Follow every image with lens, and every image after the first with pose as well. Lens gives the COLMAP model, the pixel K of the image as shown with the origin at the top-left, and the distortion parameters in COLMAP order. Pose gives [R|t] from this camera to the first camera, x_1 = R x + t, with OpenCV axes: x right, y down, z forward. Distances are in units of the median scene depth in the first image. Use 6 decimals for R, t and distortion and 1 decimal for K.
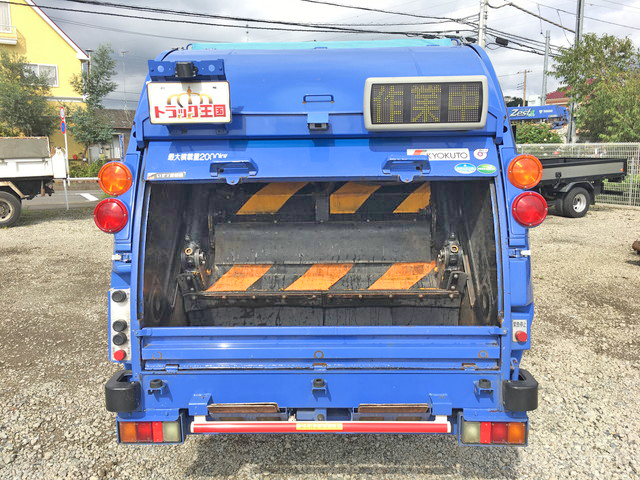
lens RADIAL K [[550.8, 0, 323.8], [0, 550.8, 242.2], [0, 0, 1]] dist [0.080646, -0.097869]
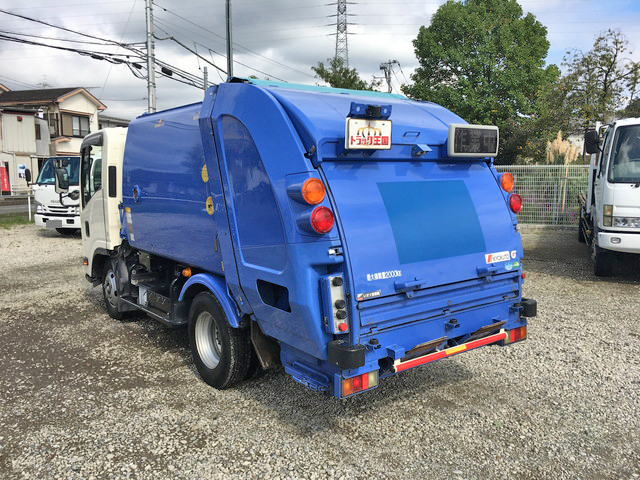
lens RADIAL K [[550.8, 0, 323.8], [0, 550.8, 242.2], [0, 0, 1]] dist [0.080646, -0.097869]
pose [[0.777561, -0.074649, 0.624361, -1.195977], [0.099745, 0.994999, -0.005256, 0.010536], [-0.620847, 0.066363, 0.781118, 0.019775]]
